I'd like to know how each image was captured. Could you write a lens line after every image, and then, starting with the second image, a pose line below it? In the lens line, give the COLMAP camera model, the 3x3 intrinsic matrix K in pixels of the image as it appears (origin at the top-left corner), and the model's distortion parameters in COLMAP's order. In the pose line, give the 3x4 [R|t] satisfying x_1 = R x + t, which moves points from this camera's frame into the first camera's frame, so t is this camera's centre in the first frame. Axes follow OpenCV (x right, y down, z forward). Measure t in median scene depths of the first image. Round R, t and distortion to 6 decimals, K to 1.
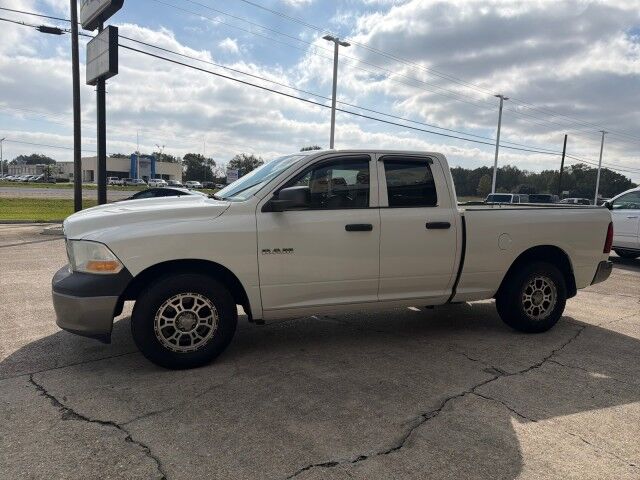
lens RADIAL K [[447.7, 0, 326.0], [0, 447.7, 244.3], [0, 0, 1]] dist [0.052497, -0.066676]
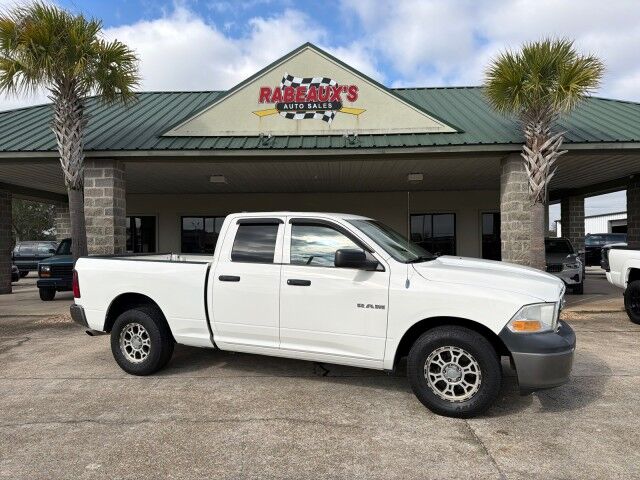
lens RADIAL K [[447.7, 0, 319.5], [0, 447.7, 239.8], [0, 0, 1]] dist [0.052497, -0.066676]
pose [[-0.719298, -0.021209, 0.694377, -0.835955], [0.063432, 0.993353, 0.096050, -0.277046], [-0.691799, 0.113135, -0.713172, 2.006016]]
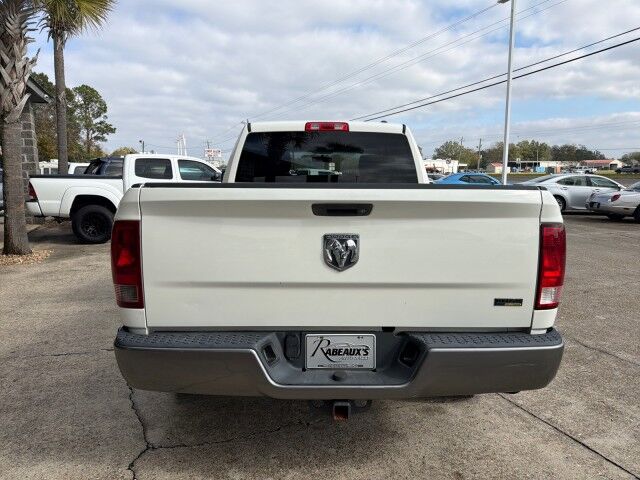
lens RADIAL K [[447.7, 0, 319.9], [0, 447.7, 246.8], [0, 0, 1]] dist [0.052497, -0.066676]
pose [[-0.345658, 0.110884, -0.931786, 1.077476], [-0.119244, 0.979753, 0.160827, -0.128597], [0.930753, 0.166701, -0.325437, 1.496756]]
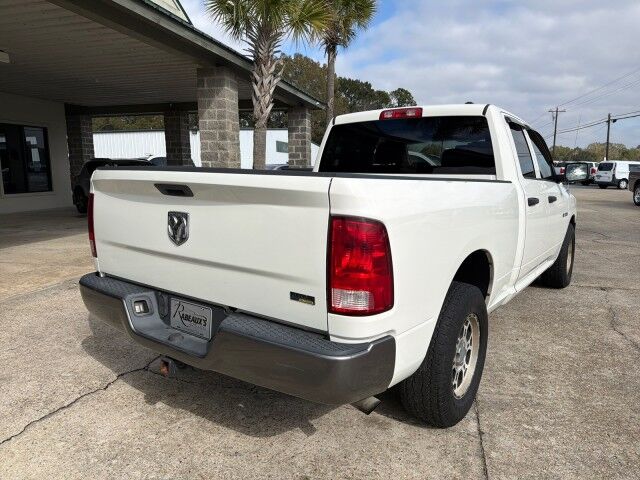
lens RADIAL K [[447.7, 0, 320.9], [0, 447.7, 242.1], [0, 0, 1]] dist [0.052497, -0.066676]
pose [[-0.838831, 0.045377, -0.542497, 0.818163], [-0.097805, 0.967744, 0.232178, -0.168685], [0.535534, 0.247817, -0.807335, 1.842312]]
